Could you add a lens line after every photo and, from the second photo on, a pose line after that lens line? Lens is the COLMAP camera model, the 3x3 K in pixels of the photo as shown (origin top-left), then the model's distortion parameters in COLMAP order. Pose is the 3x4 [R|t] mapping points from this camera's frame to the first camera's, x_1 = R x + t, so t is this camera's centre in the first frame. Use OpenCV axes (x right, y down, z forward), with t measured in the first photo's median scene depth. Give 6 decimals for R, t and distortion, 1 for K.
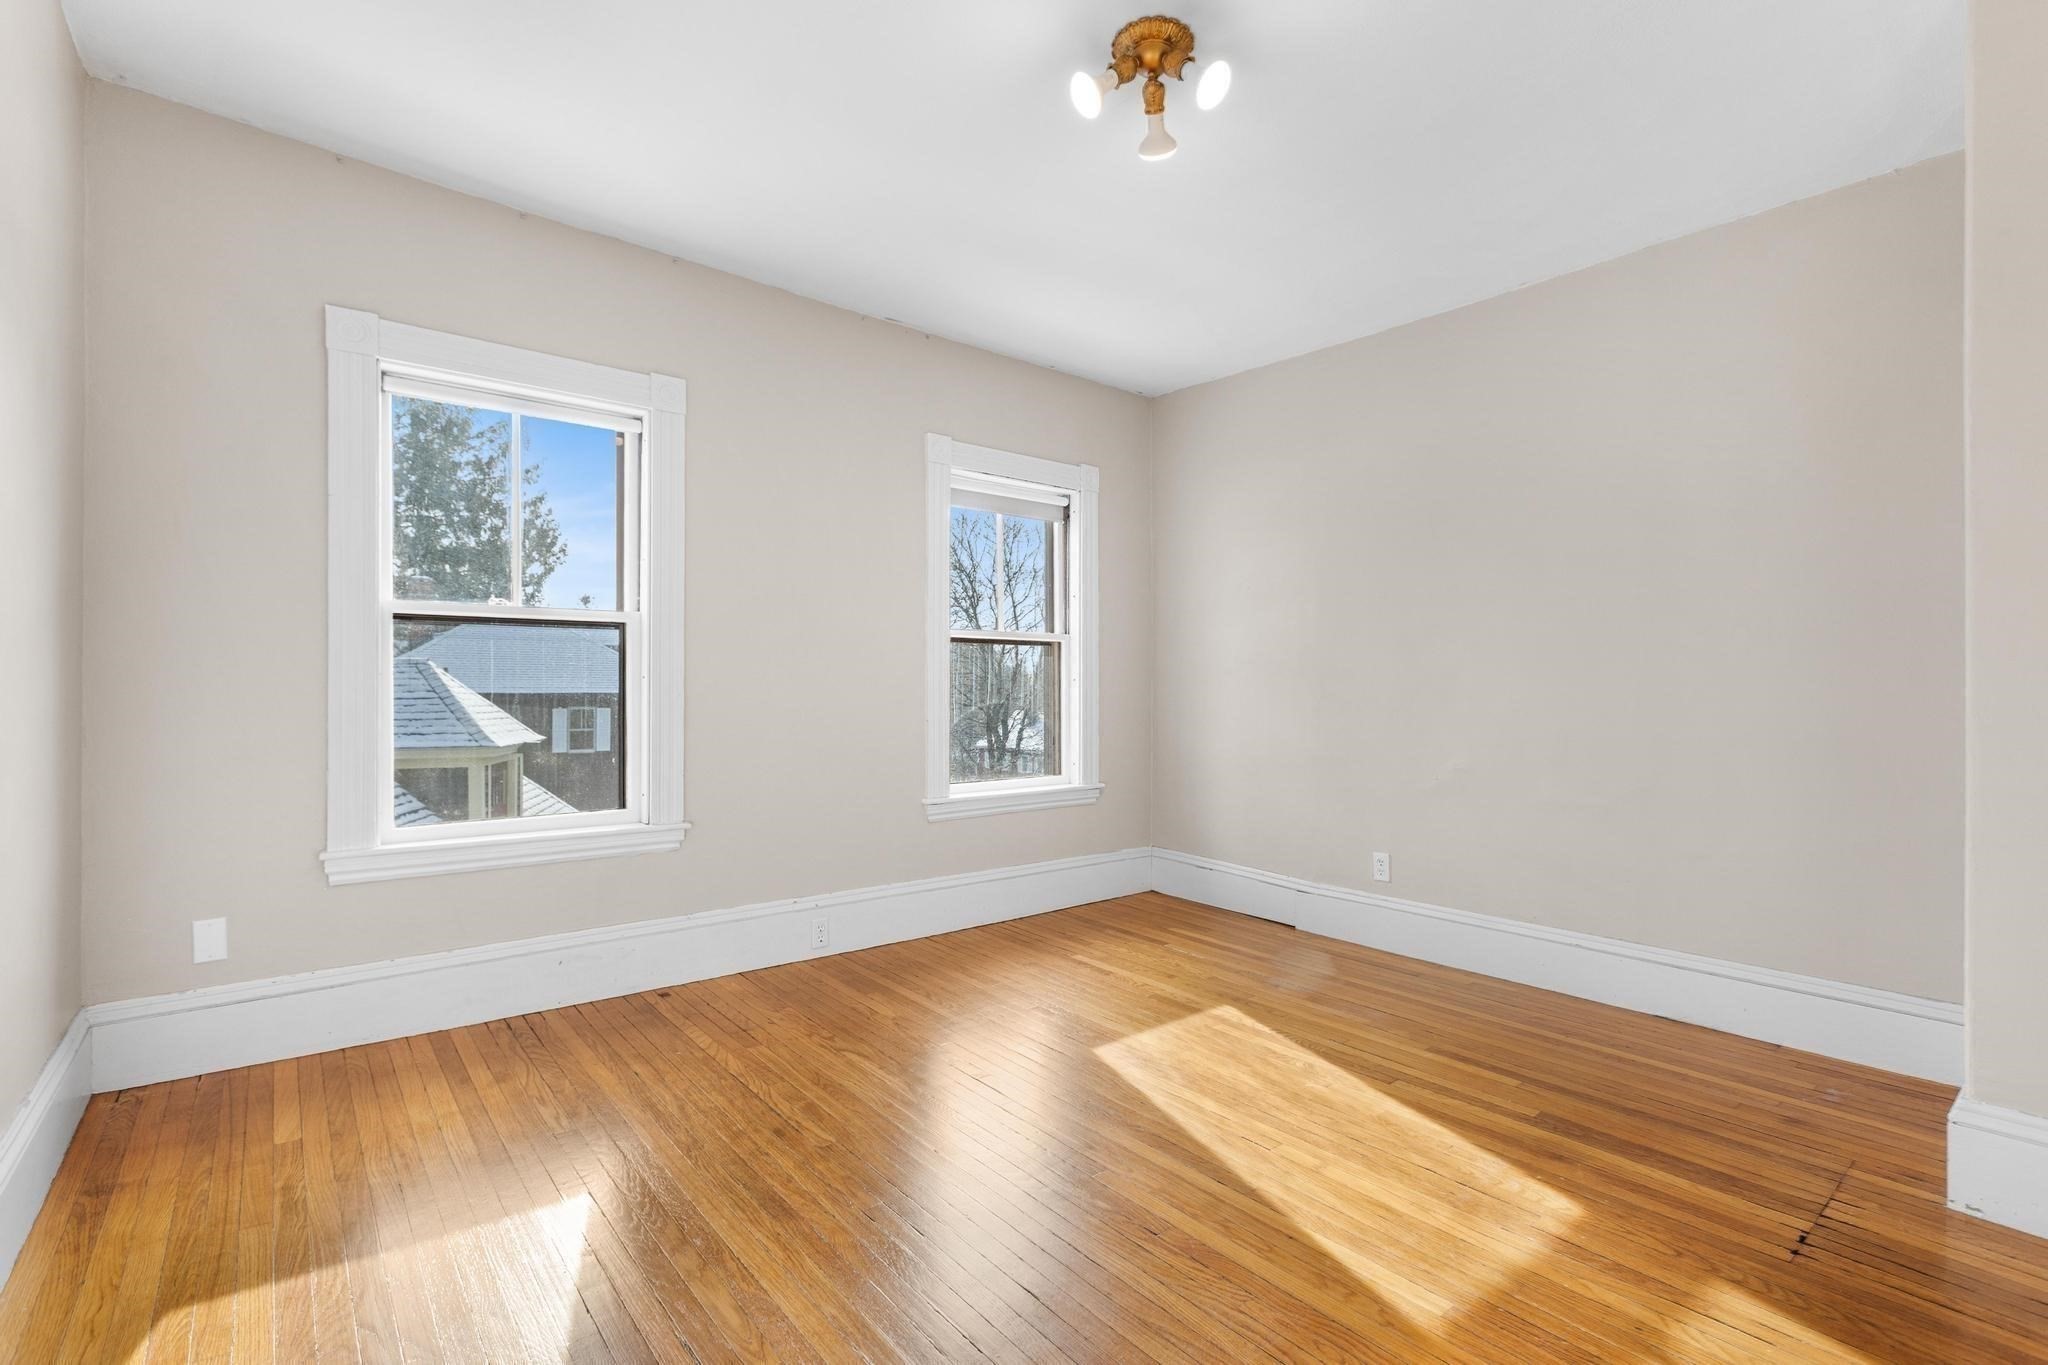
lens RADIAL K [[934.1, 0, 1020.5], [0, 934.1, 690.5], [0, 0, 1]] dist [0.002433, 0.000531]
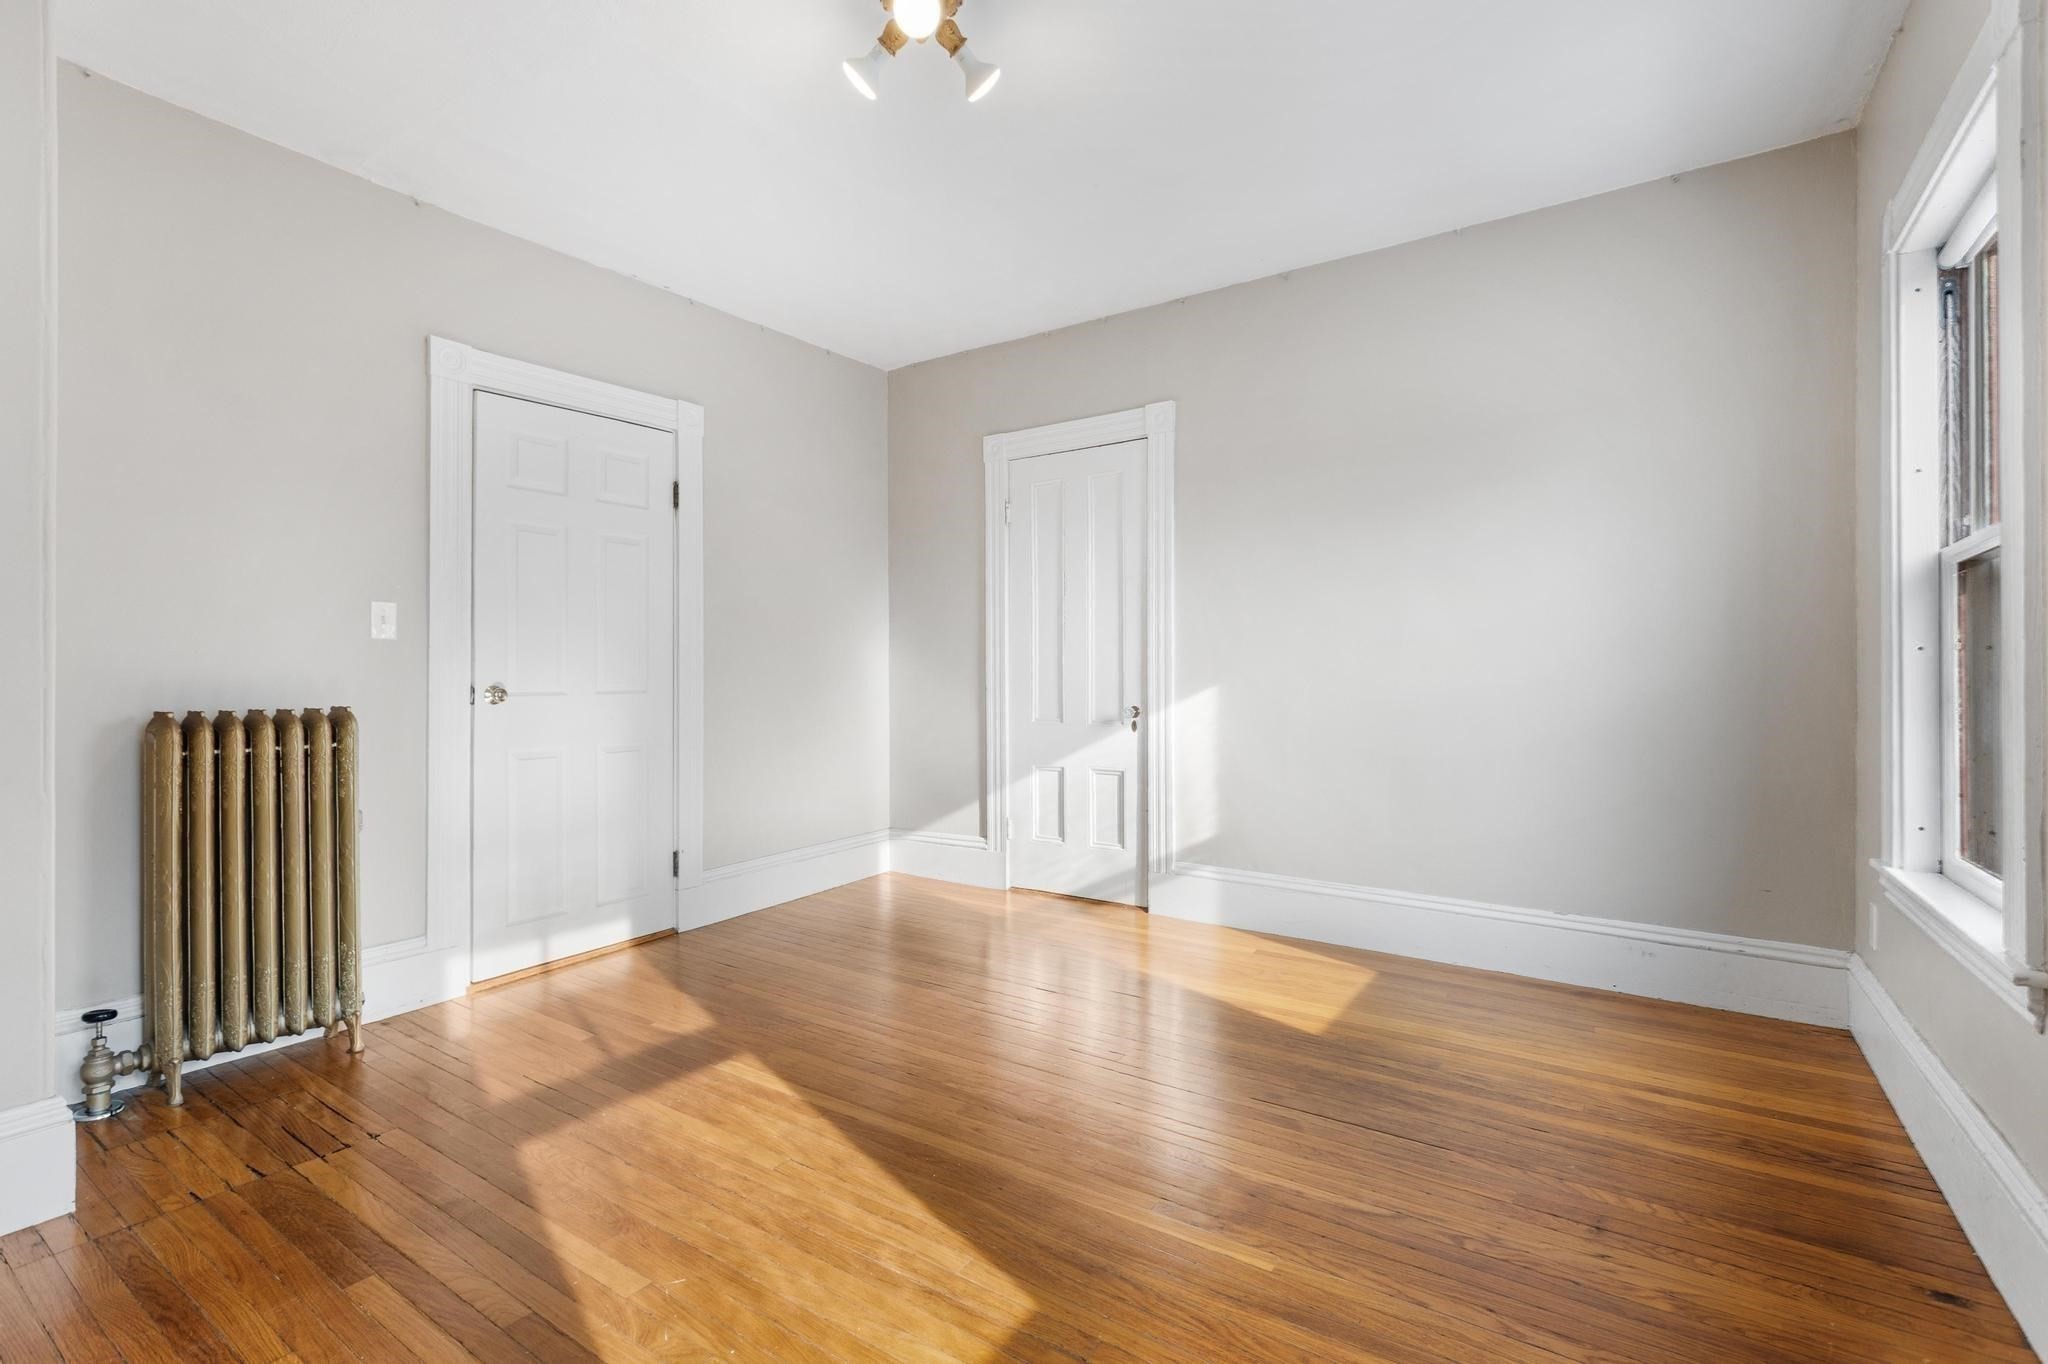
lens RADIAL K [[934.1, 0, 1026.7], [0, 934.1, 682.7], [0, 0, 1]] dist [0.002433, 0.000531]
pose [[-0.958729, -0.005749, -0.284263, 0.269968], [-0.005057, 0.999982, -0.003168, 0.018866], [0.284276, -0.001600, -0.958741, 1.711678]]
